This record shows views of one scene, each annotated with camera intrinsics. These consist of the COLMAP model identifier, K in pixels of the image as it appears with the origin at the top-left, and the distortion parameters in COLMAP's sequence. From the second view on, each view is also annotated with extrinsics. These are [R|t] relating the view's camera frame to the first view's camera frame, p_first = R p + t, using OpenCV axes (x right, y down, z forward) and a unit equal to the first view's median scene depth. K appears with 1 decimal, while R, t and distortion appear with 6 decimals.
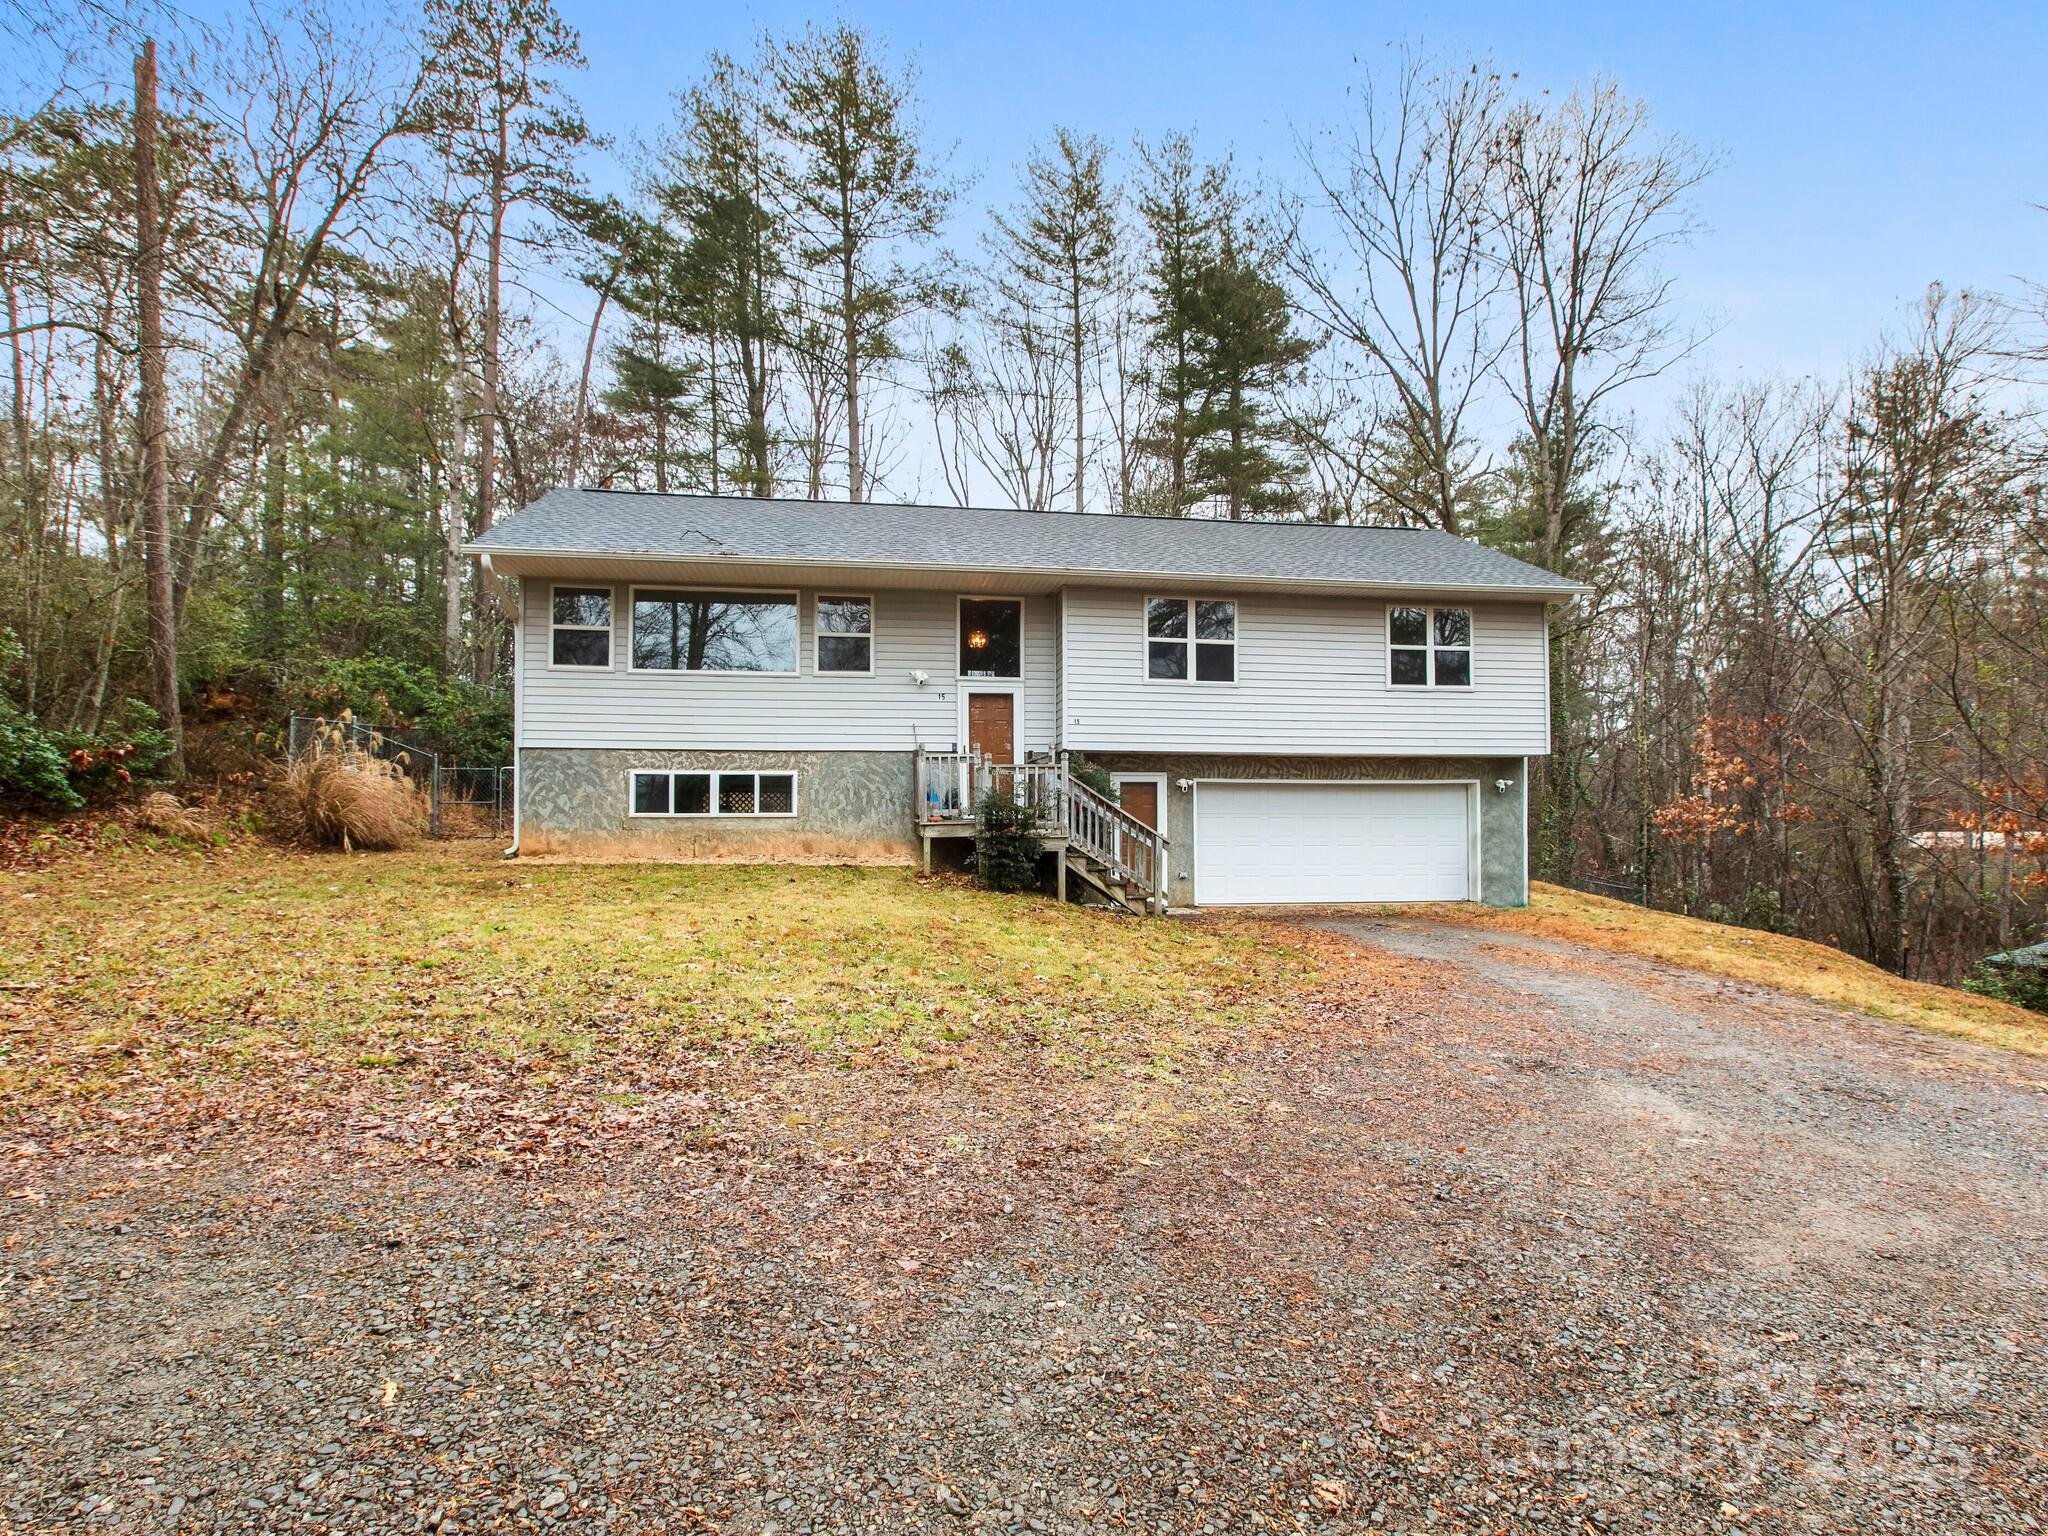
lens RADIAL K [[1093.6, 0, 1024.0], [0, 1093.6, 768.0], [0, 0, 1]] dist [-0.000955, -0.000777]
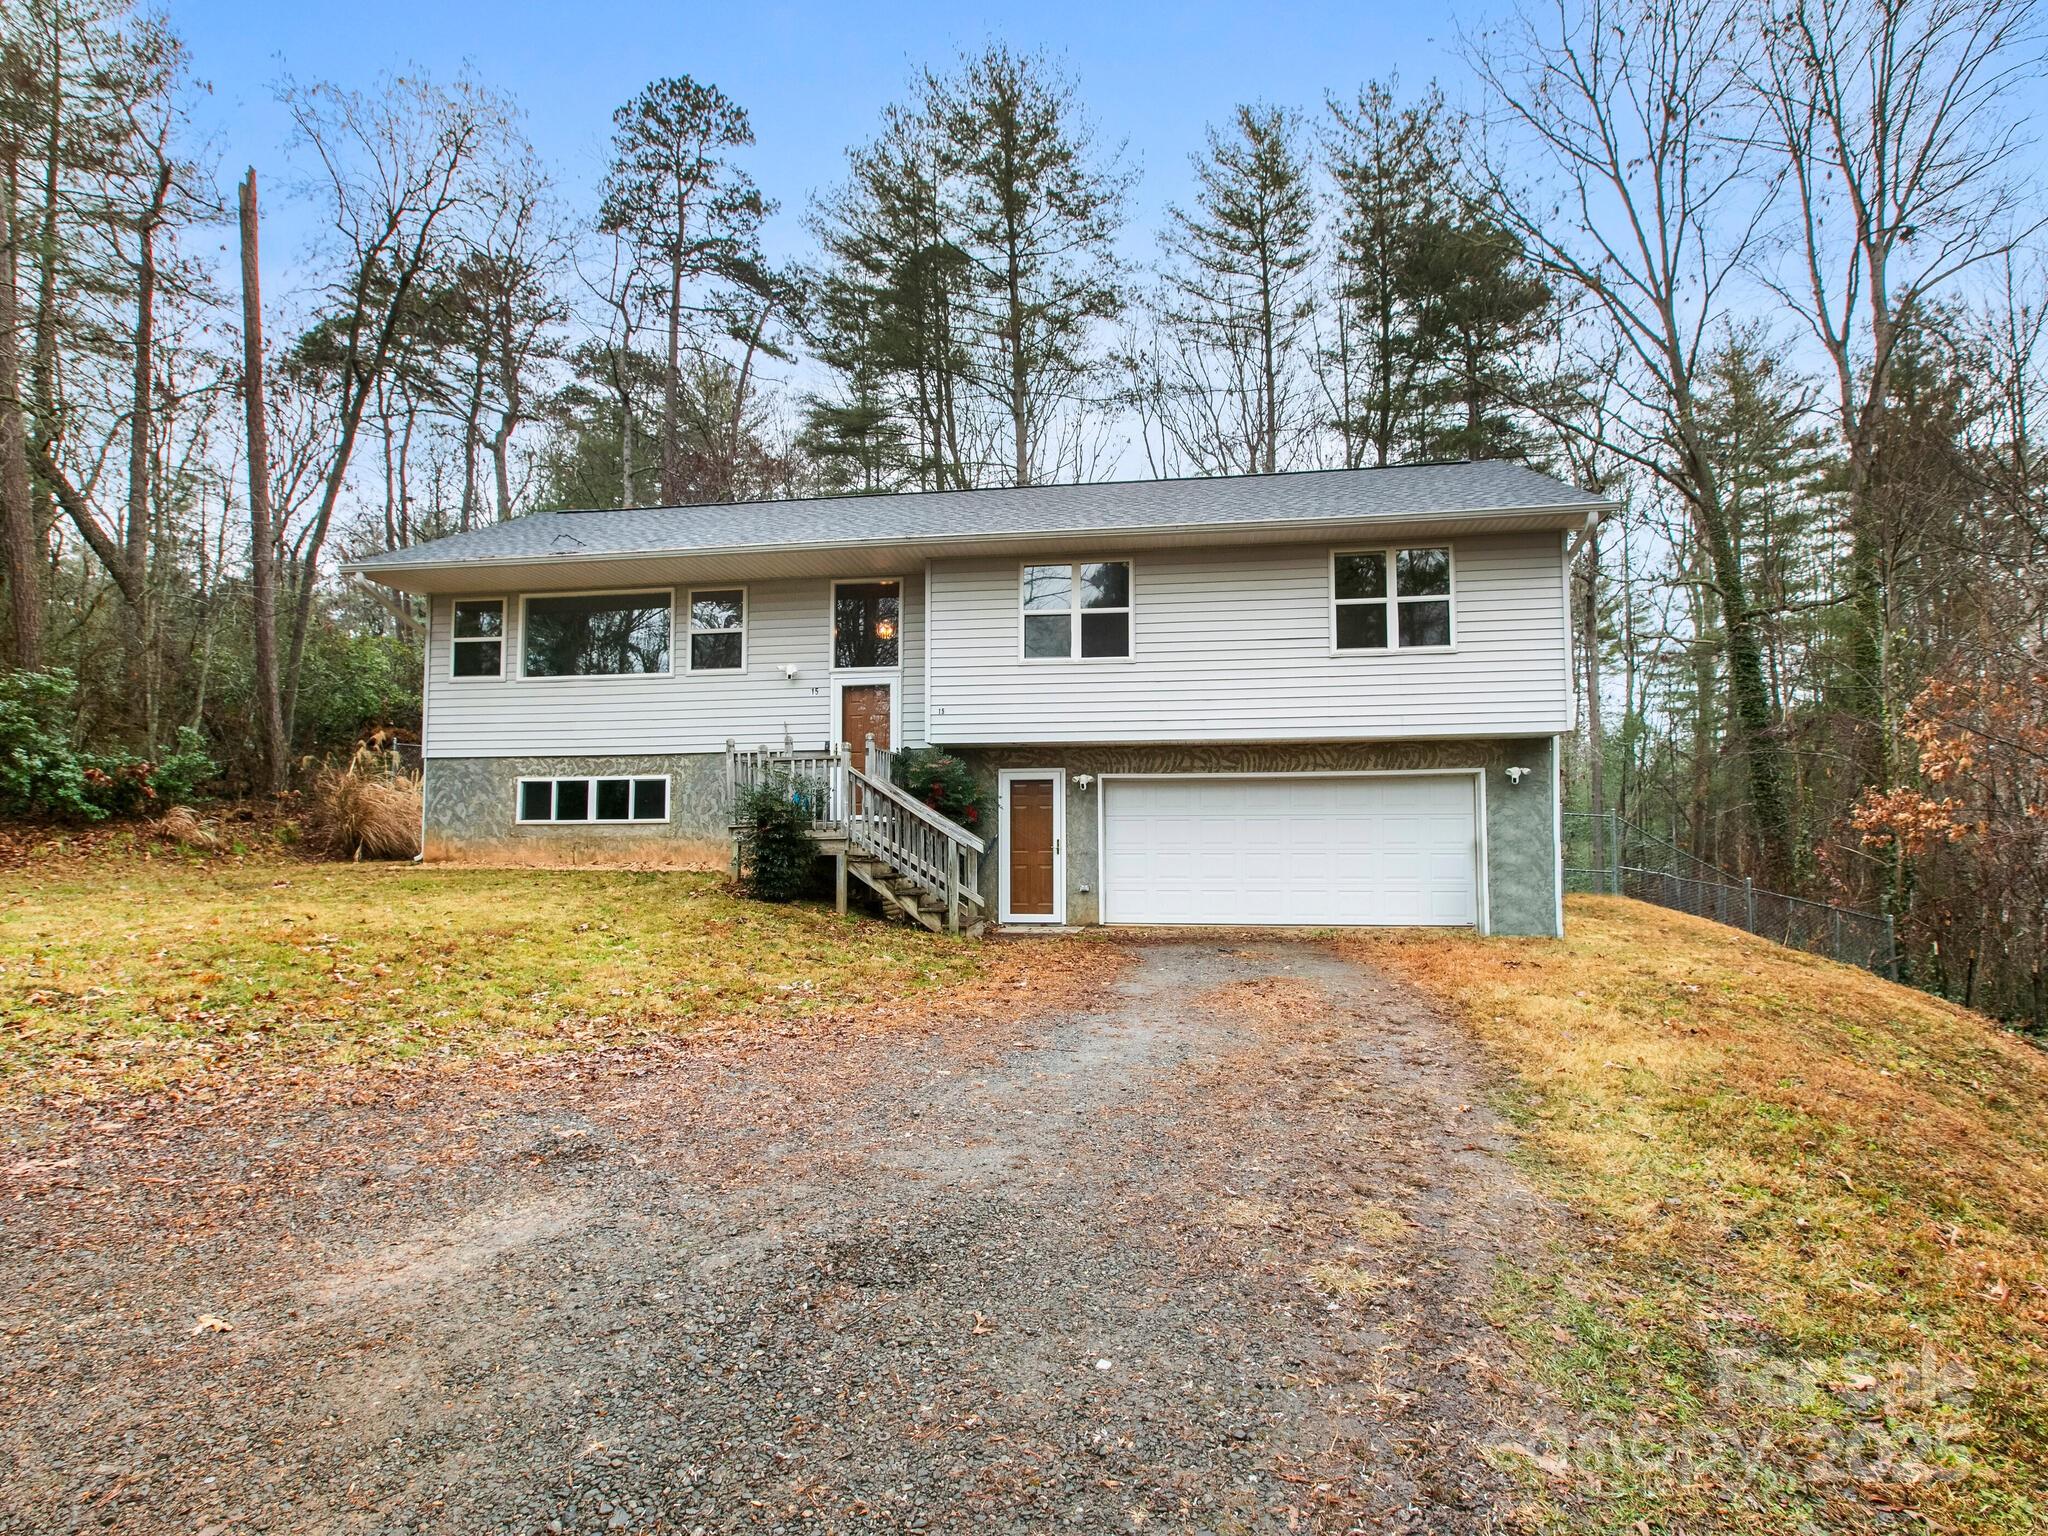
lens RADIAL K [[1071.1, 0, 1025.3], [0, 1071.1, 773.9], [0, 0, 1]] dist [0.000987, 0.000614]
pose [[0.948779, -0.024795, -0.314967, 0.361108], [0.017849, 0.999530, -0.024919, 0.028864], [0.315437, 0.018021, 0.948775, 0.194279]]
